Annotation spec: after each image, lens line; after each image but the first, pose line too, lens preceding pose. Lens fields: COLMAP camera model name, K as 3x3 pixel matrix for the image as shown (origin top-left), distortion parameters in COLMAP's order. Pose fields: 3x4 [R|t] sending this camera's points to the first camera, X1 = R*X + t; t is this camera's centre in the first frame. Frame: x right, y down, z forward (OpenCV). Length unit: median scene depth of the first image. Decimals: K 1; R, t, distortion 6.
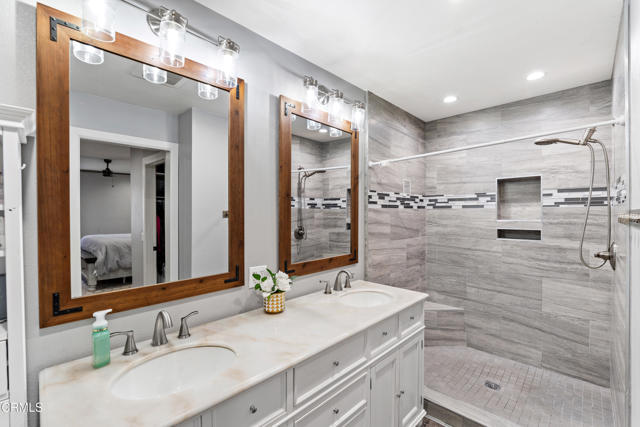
lens RADIAL K [[276.6, 0, 320.8], [0, 276.6, 214.8], [0, 0, 1]] dist [-0.017537, 0.001241]
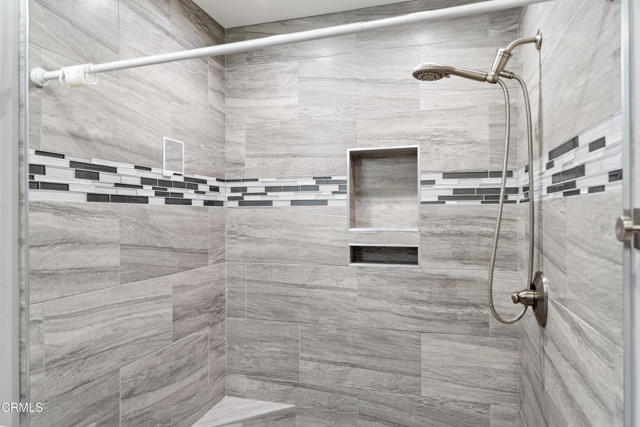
lens RADIAL K [[415.9, 0, 319.4], [0, 415.9, 213.9], [0, 0, 1]] dist [0.005565, 0.000411]
pose [[0.883352, 0.002005, 0.468706, 0.228782], [0.002429, 0.999958, -0.008855, -0.002495], [-0.468704, 0.008961, 0.883310, 0.340088]]
